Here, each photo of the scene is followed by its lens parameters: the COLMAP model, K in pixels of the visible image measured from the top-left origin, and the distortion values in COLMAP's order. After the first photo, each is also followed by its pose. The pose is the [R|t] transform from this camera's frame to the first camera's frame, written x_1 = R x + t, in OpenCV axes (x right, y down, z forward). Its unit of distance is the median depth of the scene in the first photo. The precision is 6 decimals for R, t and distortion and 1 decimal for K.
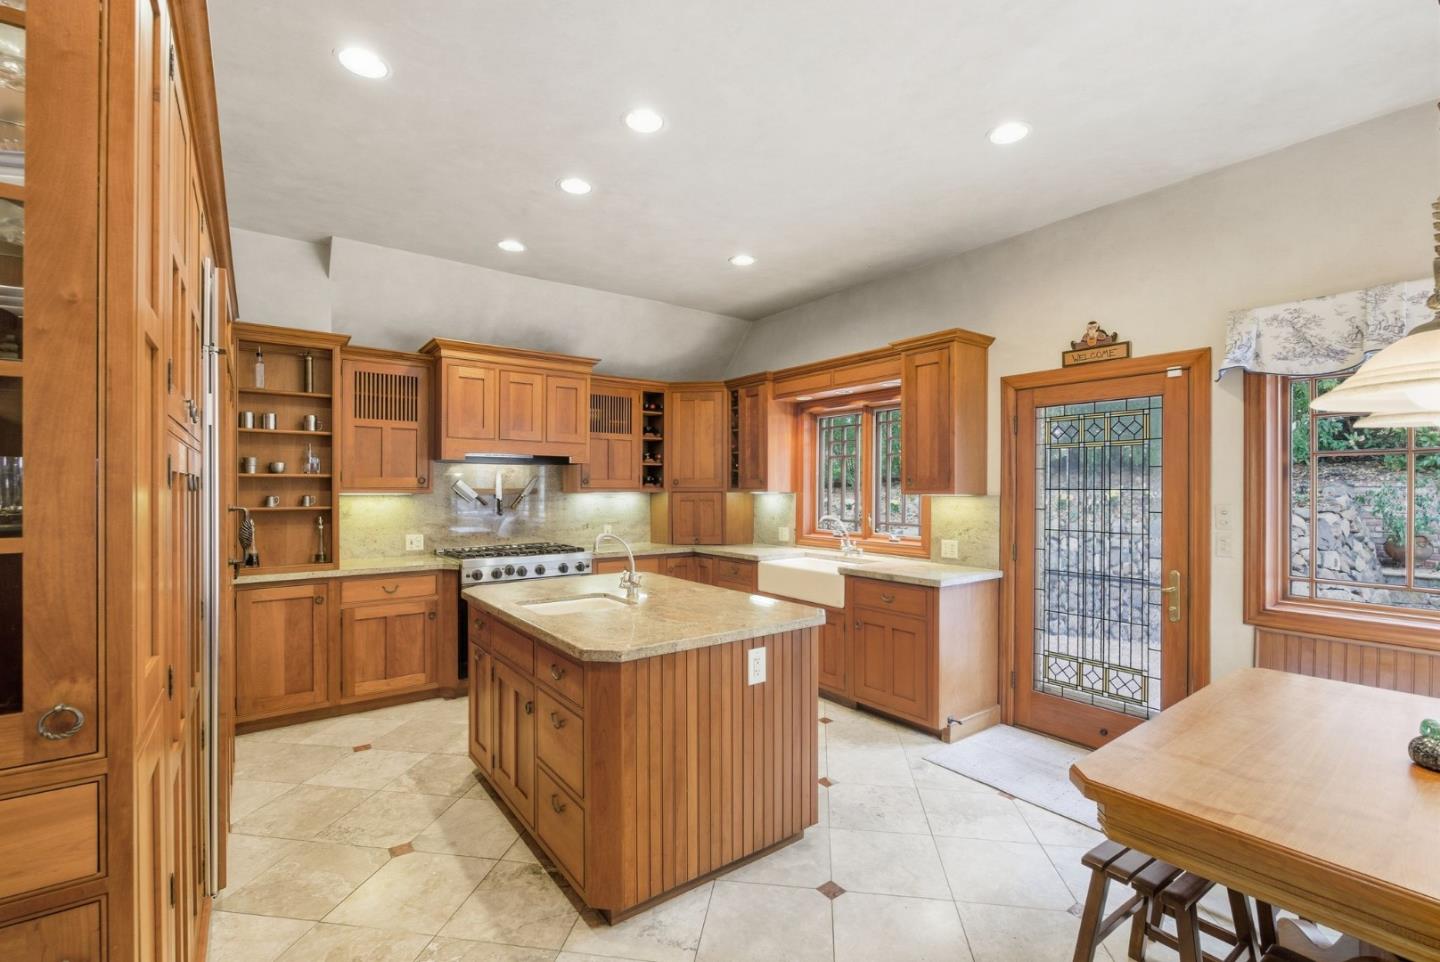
lens RADIAL K [[634.0, 0, 726.8], [0, 634.0, 487.5], [0, 0, 1]] dist [-0.007792, 0.000651]
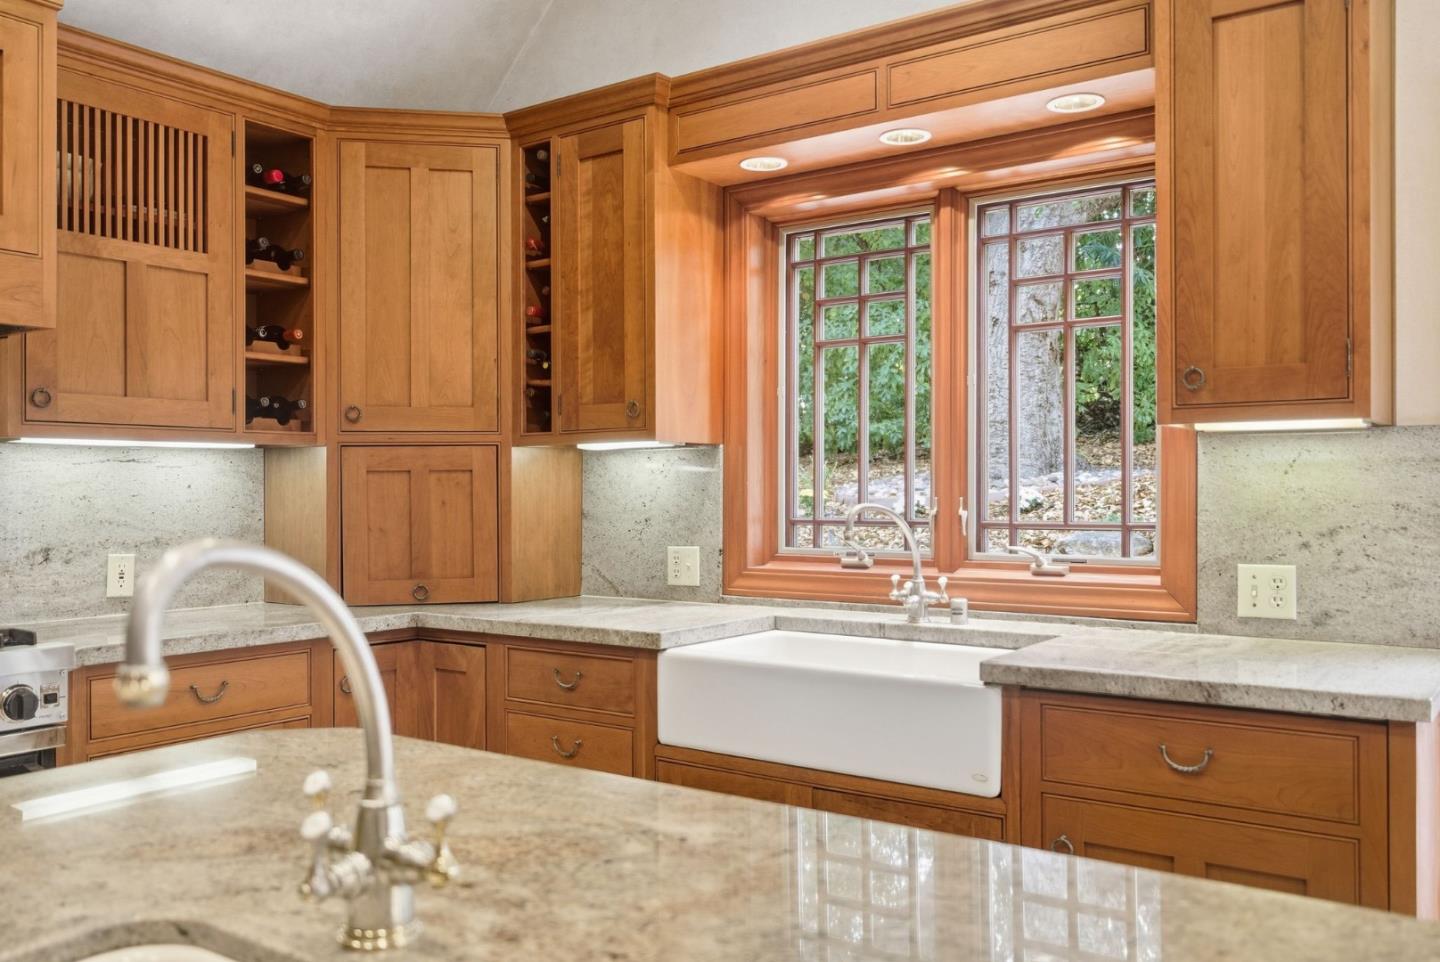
lens RADIAL K [[1186.4, 0, 720.0], [0, 1186.4, 481.0], [0, 0, 1]] dist [0.006586, 0.006684]
pose [[0.954503, -0.003181, 0.298183, -0.099707], [0.005454, 0.999962, -0.006792, 0.037177], [-0.298150, 0.008109, 0.954485, 0.437359]]
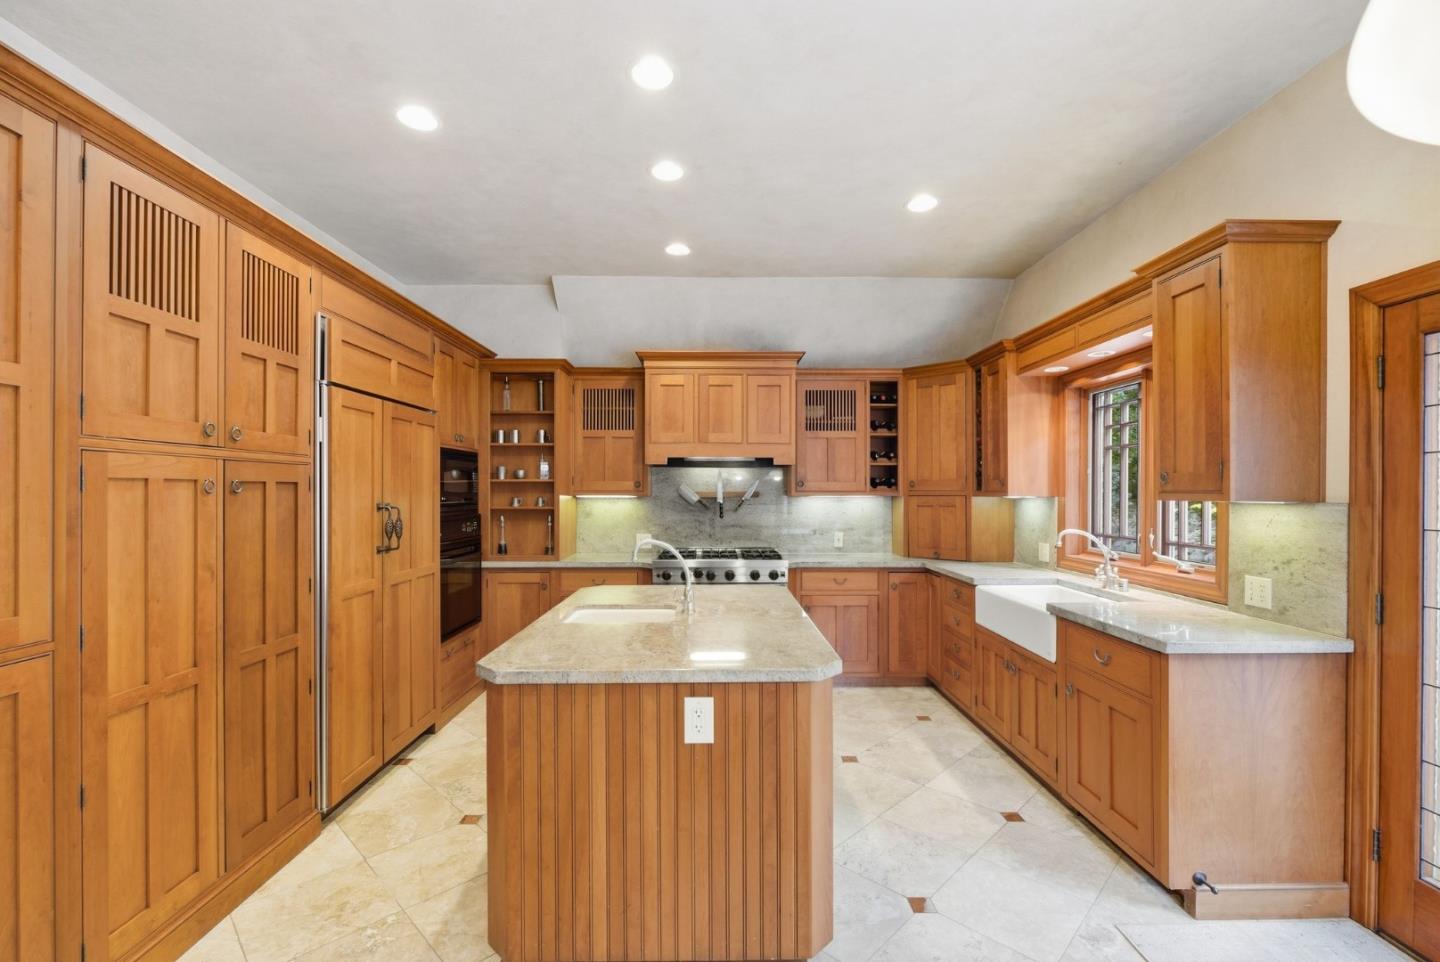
lens RADIAL K [[634.0, 0, 726.8], [0, 634.0, 487.5], [0, 0, 1]] dist [-0.007792, 0.000651]
pose [[0.808791, -0.004151, -0.588082, 0.266612], [0.000175, 0.999977, -0.006818, 0.002017], [0.588097, 0.005411, 0.808773, 0.199375]]
